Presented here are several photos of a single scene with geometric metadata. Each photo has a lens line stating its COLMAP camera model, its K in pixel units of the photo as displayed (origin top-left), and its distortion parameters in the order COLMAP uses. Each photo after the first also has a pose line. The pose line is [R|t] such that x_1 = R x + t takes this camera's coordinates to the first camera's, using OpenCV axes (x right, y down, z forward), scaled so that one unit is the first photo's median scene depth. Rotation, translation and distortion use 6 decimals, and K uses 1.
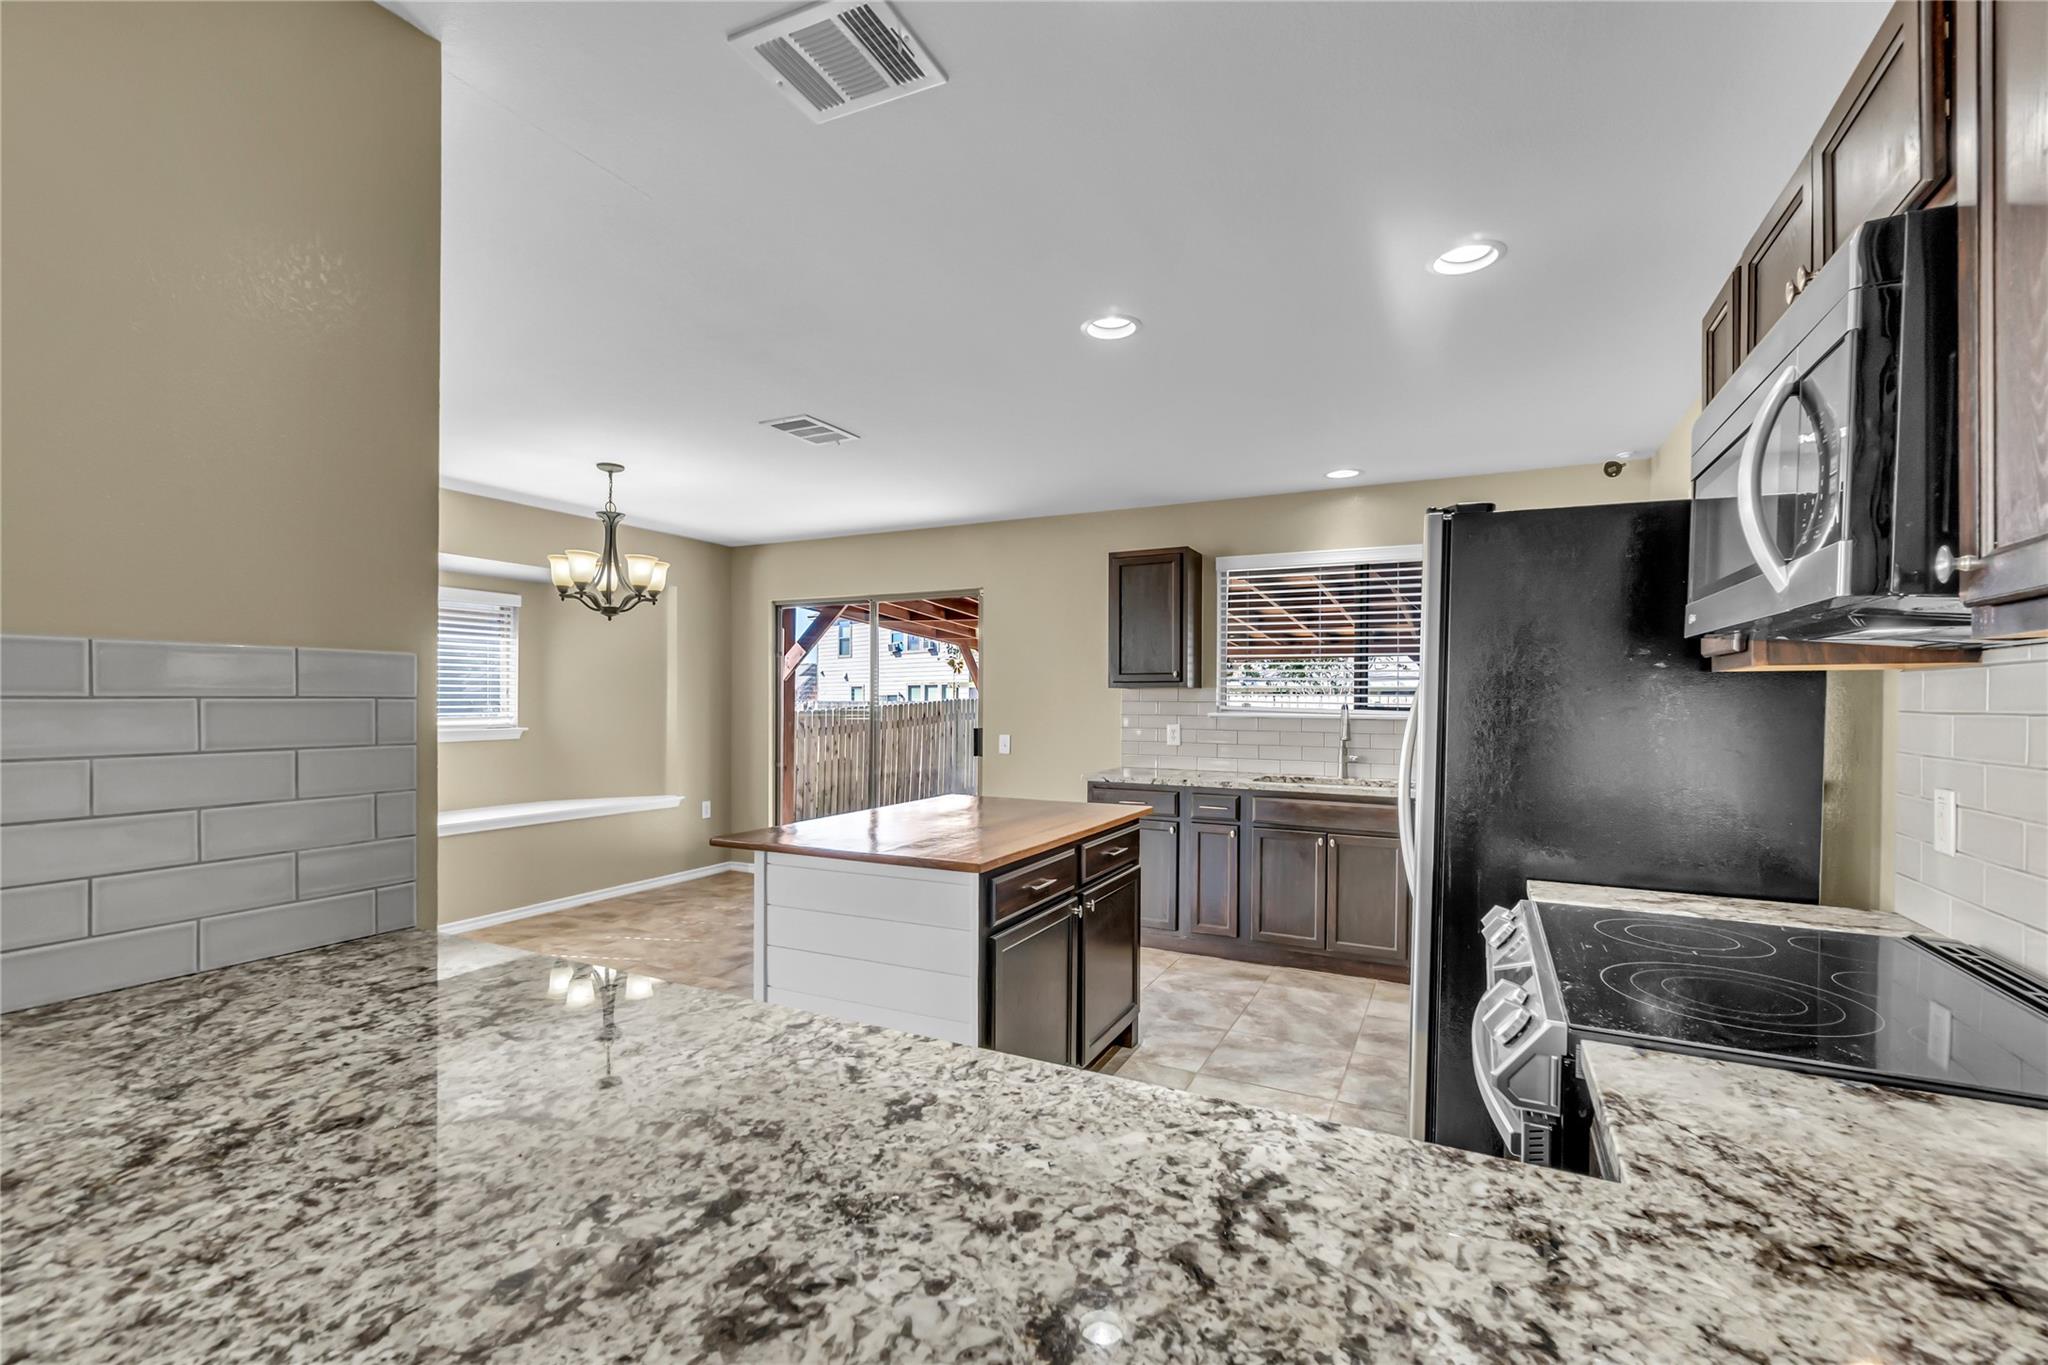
lens RADIAL K [[889.5, 0, 1018.2], [0, 889.5, 701.9], [0, 0, 1]] dist [-0.002856, 0.000003]
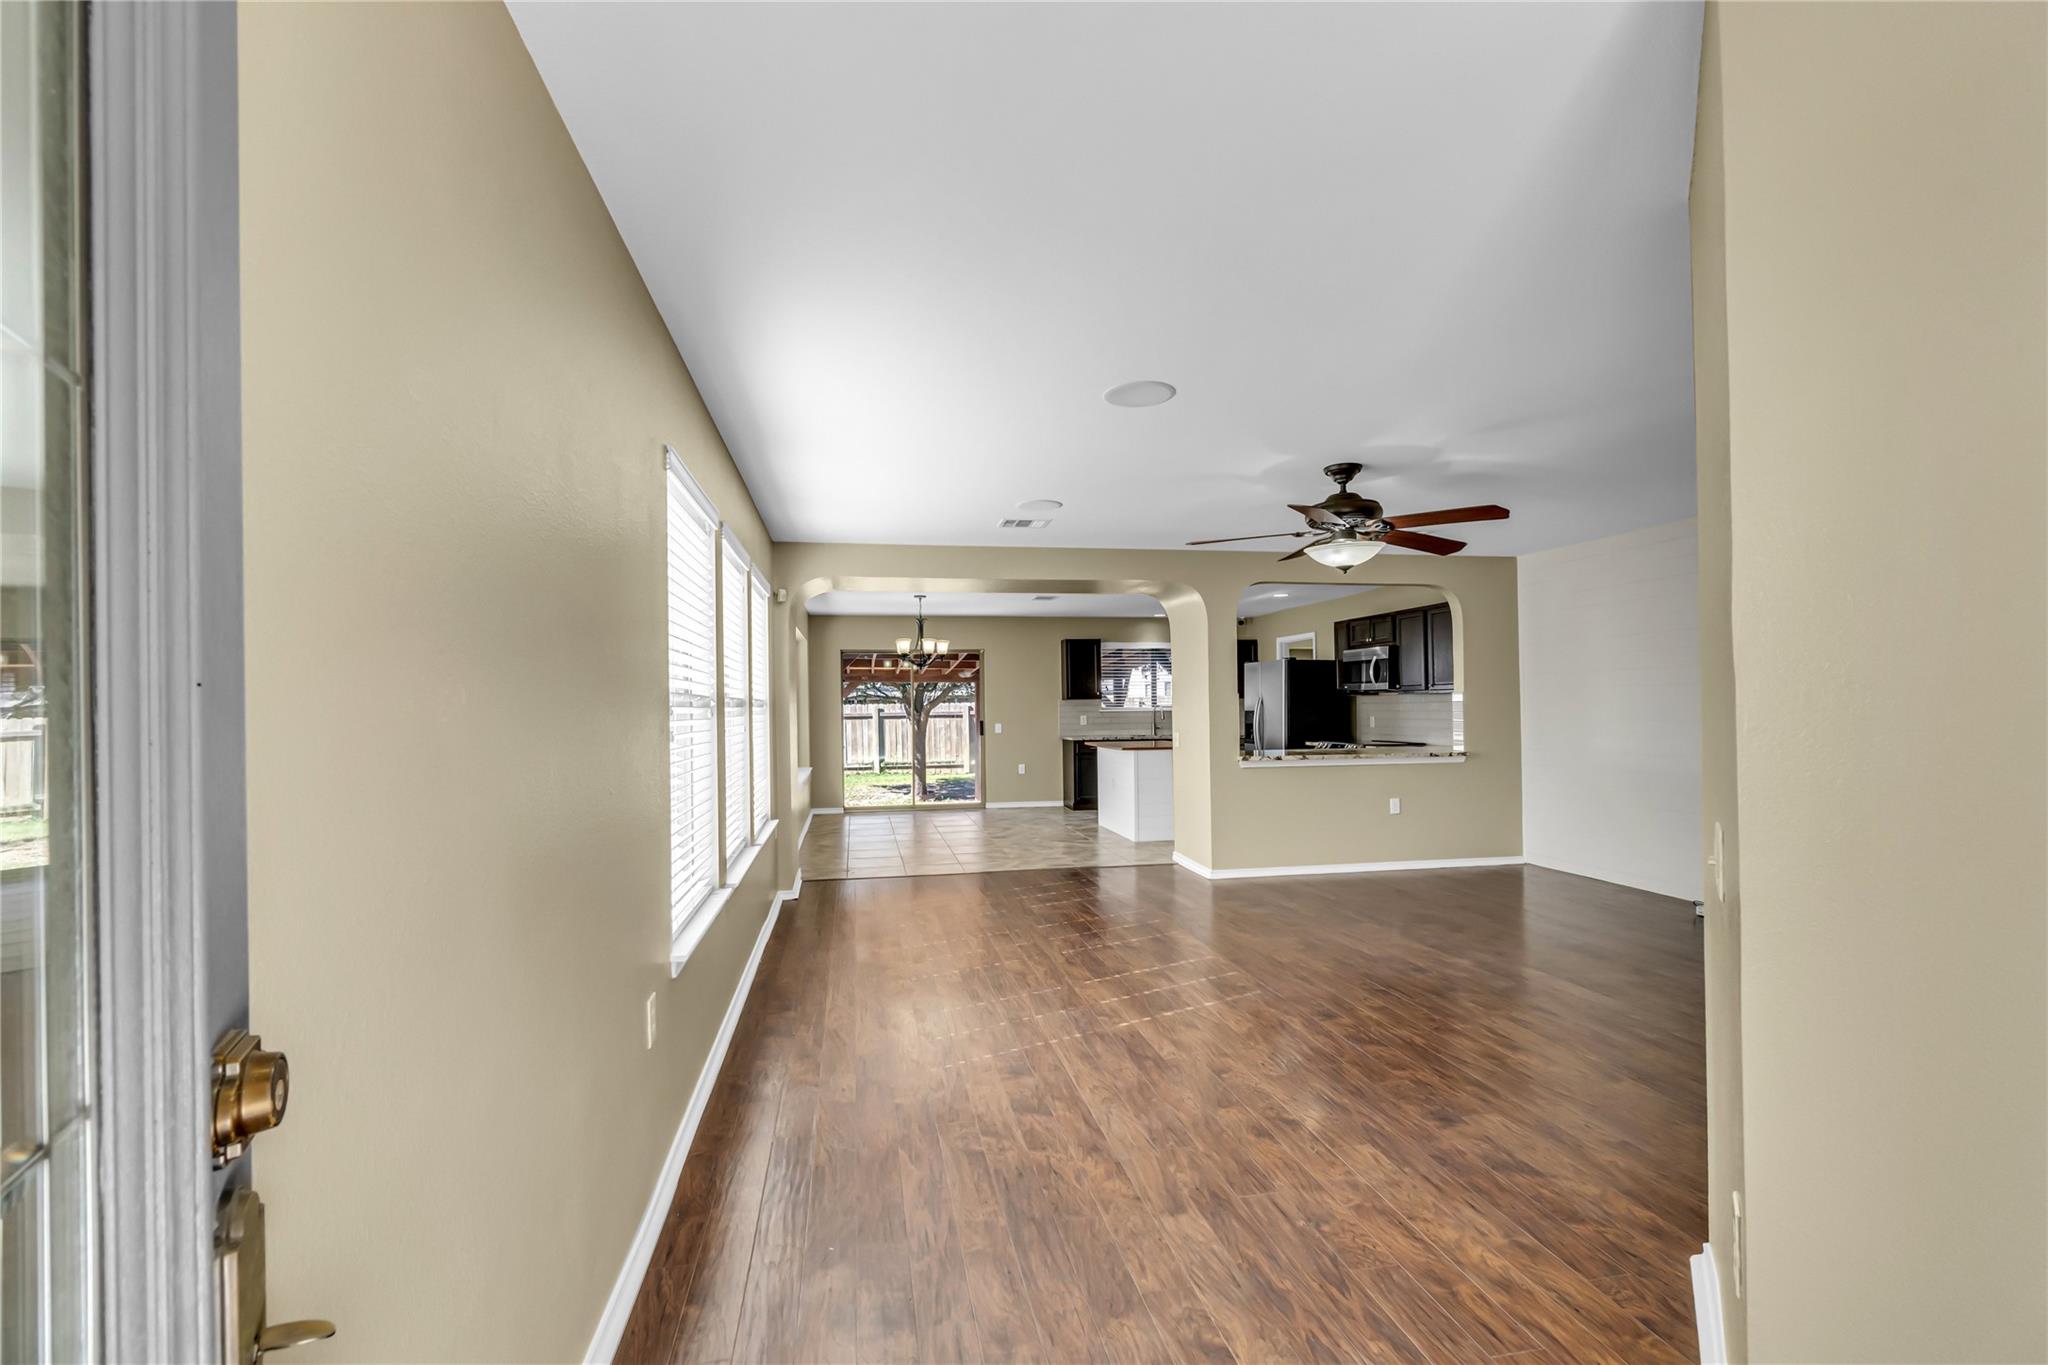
lens RADIAL K [[889.5, 0, 1018.2], [0, 889.5, 701.9], [0, 0, 1]] dist [-0.002856, 0.000003]
pose [[0.795107, -0.011995, 0.606350, -1.552523], [0.017049, 0.999851, -0.002577, -0.007202], [-0.606229, 0.012387, 0.795193, -0.800617]]
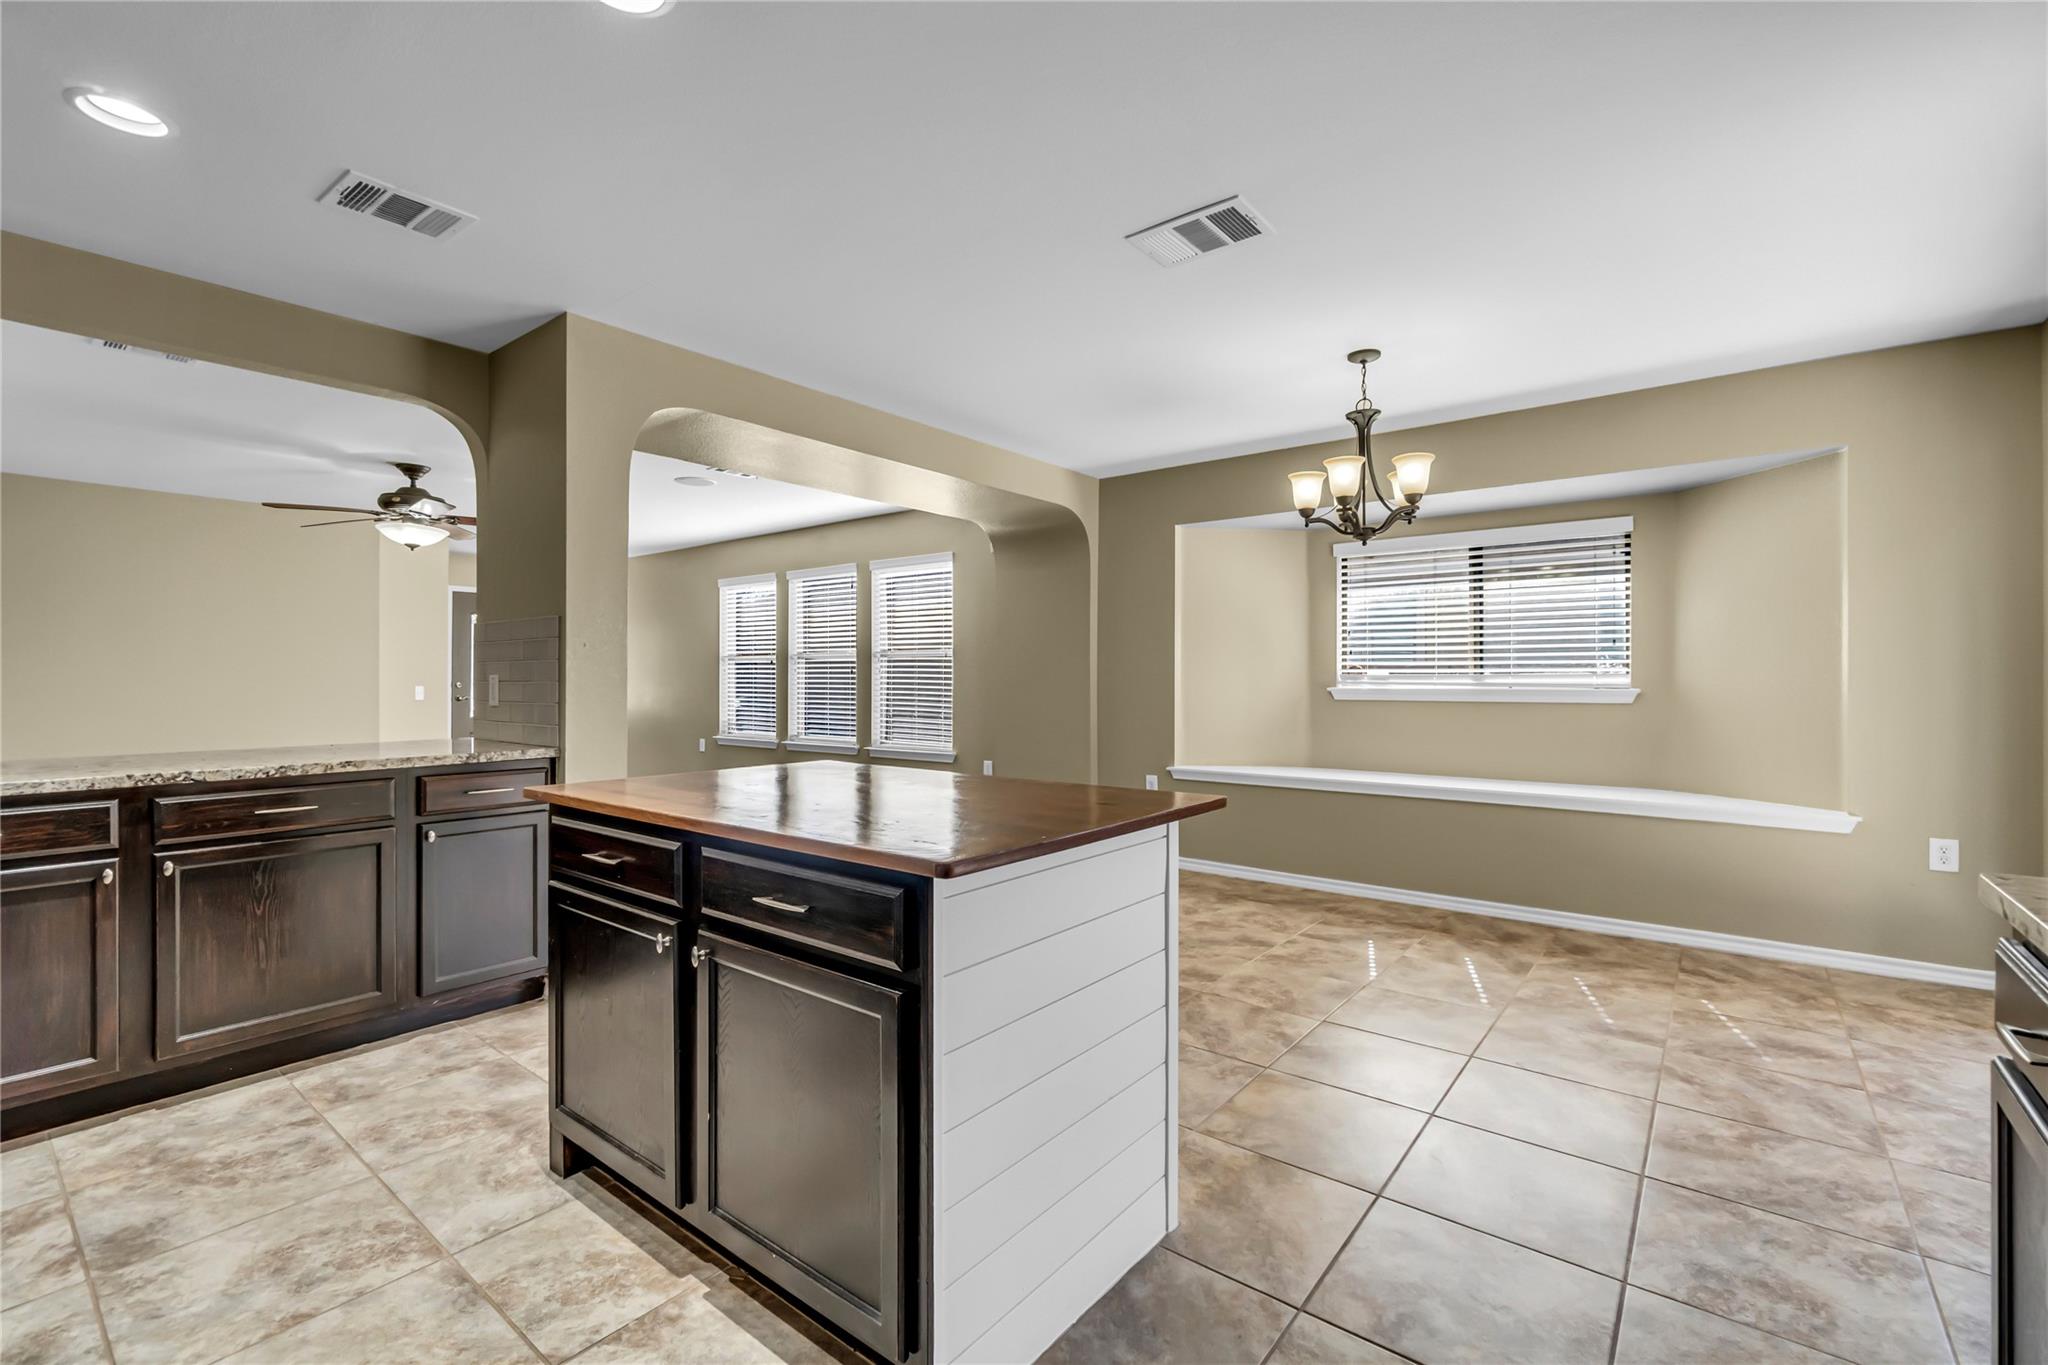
lens RADIAL K [[888.9, 0, 1020.4], [0, 888.9, 674.1], [0, 0, 1]] dist [-0.004160, 0.000305]
pose [[-0.205006, -0.008741, -0.978722, 0.395193], [-0.003711, 0.999960, -0.008153, 0.033260], [0.978754, 0.001961, -0.205030, 0.865793]]
